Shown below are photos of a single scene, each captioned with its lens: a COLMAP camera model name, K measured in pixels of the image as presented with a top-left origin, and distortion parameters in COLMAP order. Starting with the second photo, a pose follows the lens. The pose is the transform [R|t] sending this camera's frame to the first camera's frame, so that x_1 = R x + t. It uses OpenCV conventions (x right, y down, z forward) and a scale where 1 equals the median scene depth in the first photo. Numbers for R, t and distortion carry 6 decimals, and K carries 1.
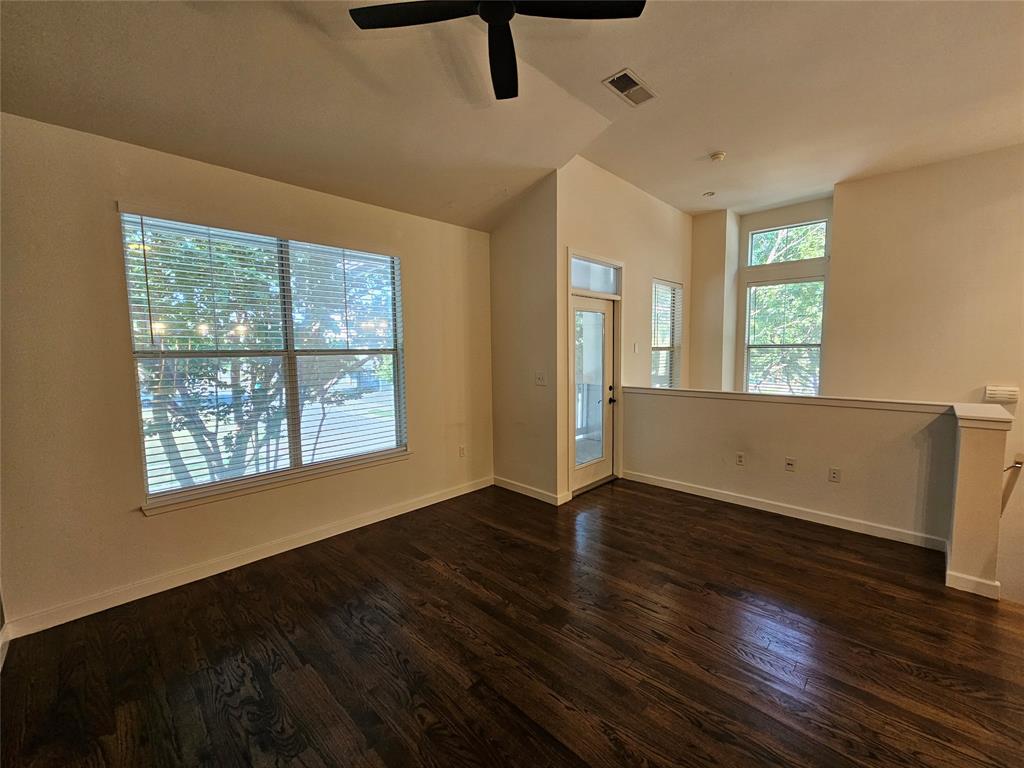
lens RADIAL K [[417.7, 0, 517.6], [0, 417.7, 382.1], [0, 0, 1]] dist [-0.002220, 0.000998]
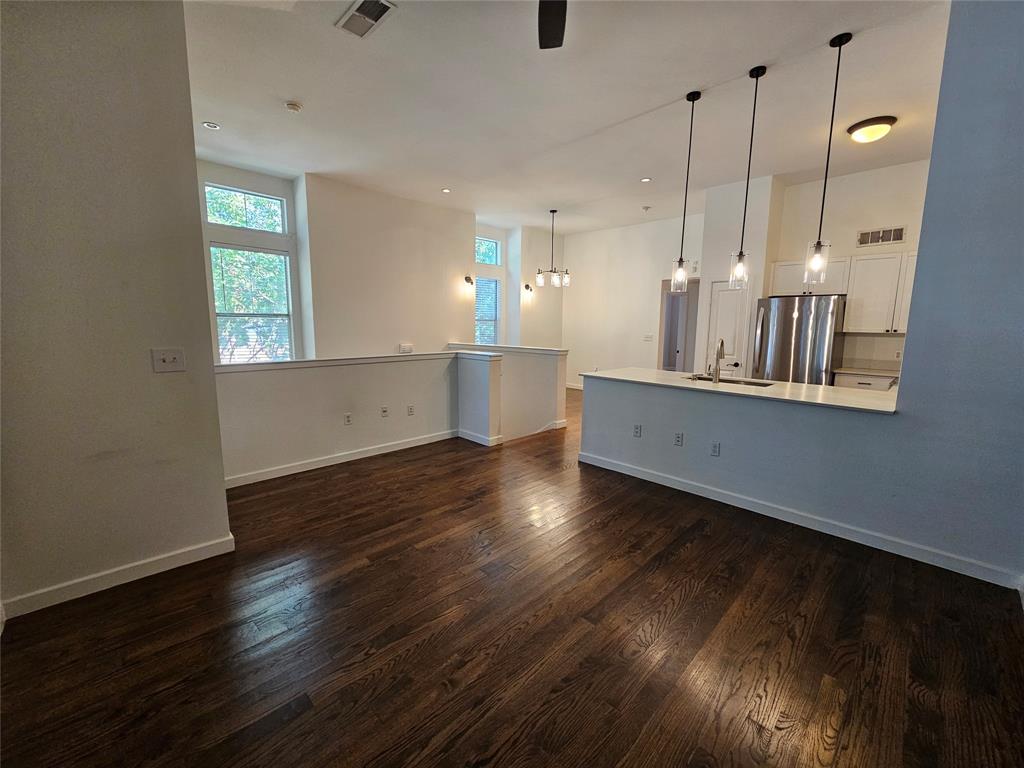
lens RADIAL K [[417.7, 0, 518.6], [0, 417.7, 381.8], [0, 0, 1]] dist [-0.002220, 0.000998]
pose [[0.011765, -0.128029, 0.991701, -0.523647], [0.067434, 0.989613, 0.126959, -0.019065], [-0.997654, 0.065381, 0.020276, 0.531477]]
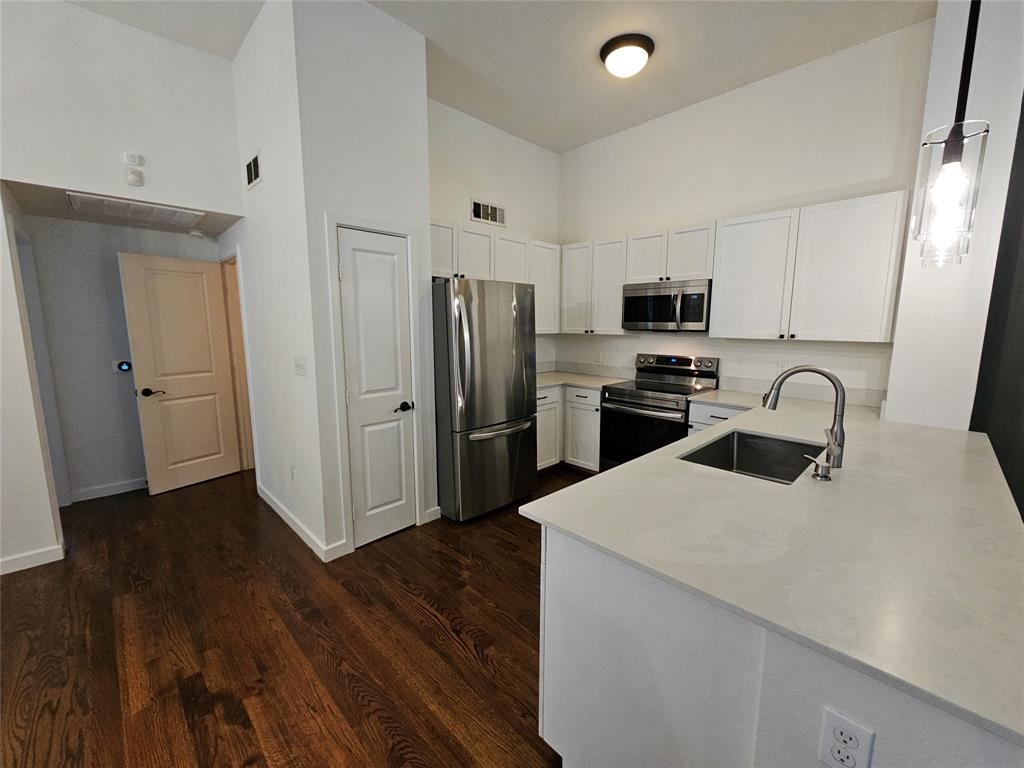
lens RADIAL K [[417.7, 0, 517.7], [0, 417.7, 382.2], [0, 0, 1]] dist [-0.002220, 0.000998]
pose [[-0.999946, 0.002880, 0.009980, 0.742358], [0.004988, 0.975905, 0.218140, -0.042455], [-0.009111, 0.218178, -0.975866, 0.500771]]
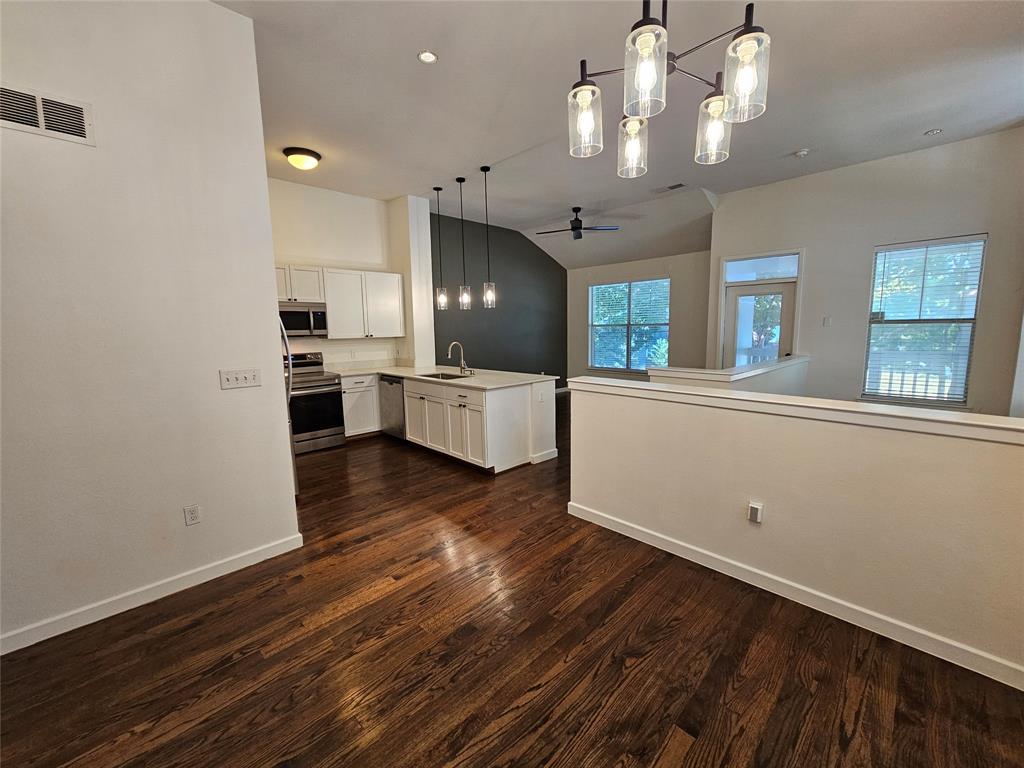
lens RADIAL K [[417.7, 0, 517.8], [0, 417.7, 380.2], [0, 0, 1]] dist [-0.002220, 0.000998]
pose [[-0.019971, 0.138169, -0.990207, 1.737544], [-0.063795, 0.988211, 0.139177, -0.040734], [0.997763, 0.065949, -0.010921, 0.292737]]
